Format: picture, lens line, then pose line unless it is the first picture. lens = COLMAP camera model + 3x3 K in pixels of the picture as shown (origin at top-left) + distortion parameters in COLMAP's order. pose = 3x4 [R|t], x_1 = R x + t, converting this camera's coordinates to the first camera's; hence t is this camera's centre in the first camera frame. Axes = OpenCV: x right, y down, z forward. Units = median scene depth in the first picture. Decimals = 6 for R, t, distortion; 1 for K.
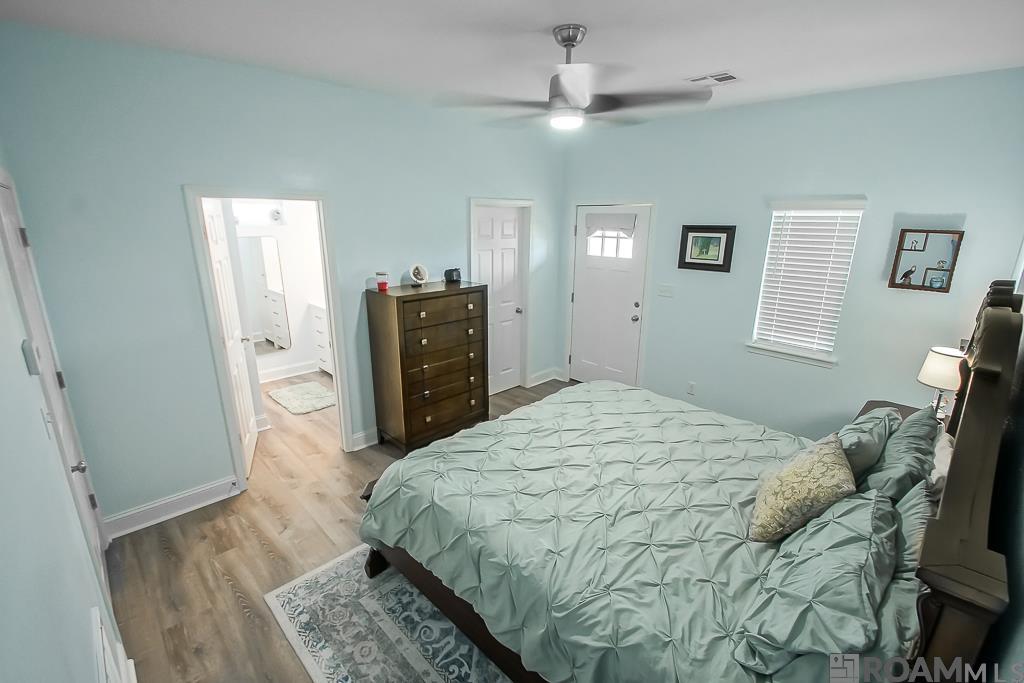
lens RADIAL K [[456.4, 0, 508.0], [0, 456.4, 342.3], [0, 0, 1]] dist [0.002003, -0.000988]
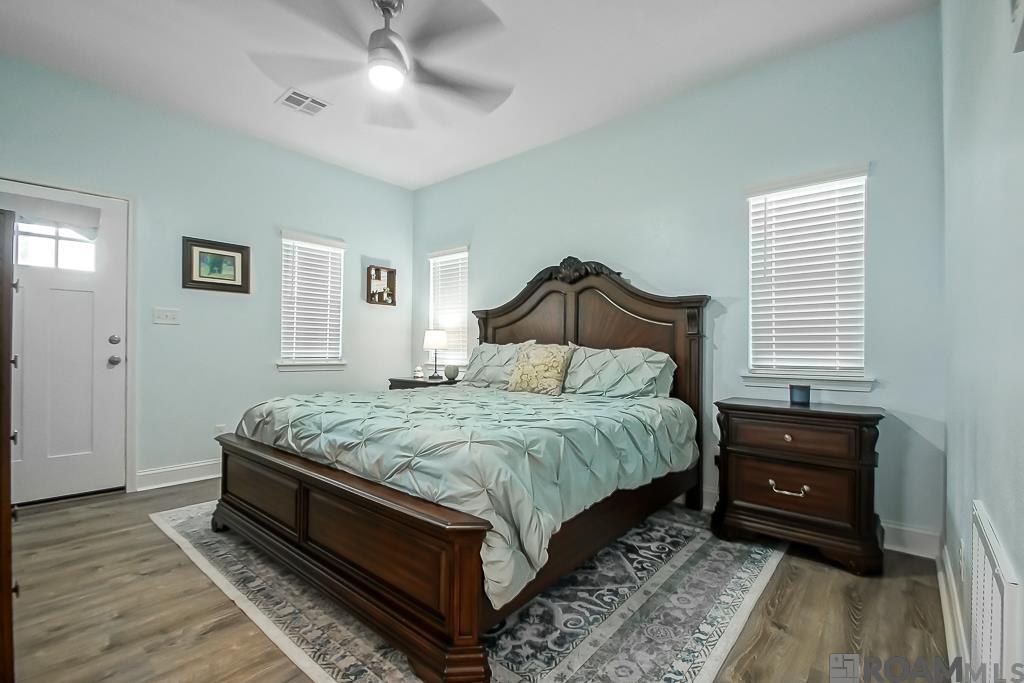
lens RADIAL K [[456.4, 0, 508.8], [0, 456.4, 345.4], [0, 0, 1]] dist [0.002003, -0.000988]
pose [[-0.097269, 0.002448, 0.995255, -0.577441], [0.262392, 0.964681, 0.023272, 0.081116], [-0.960046, 0.263411, -0.094476, 0.645861]]
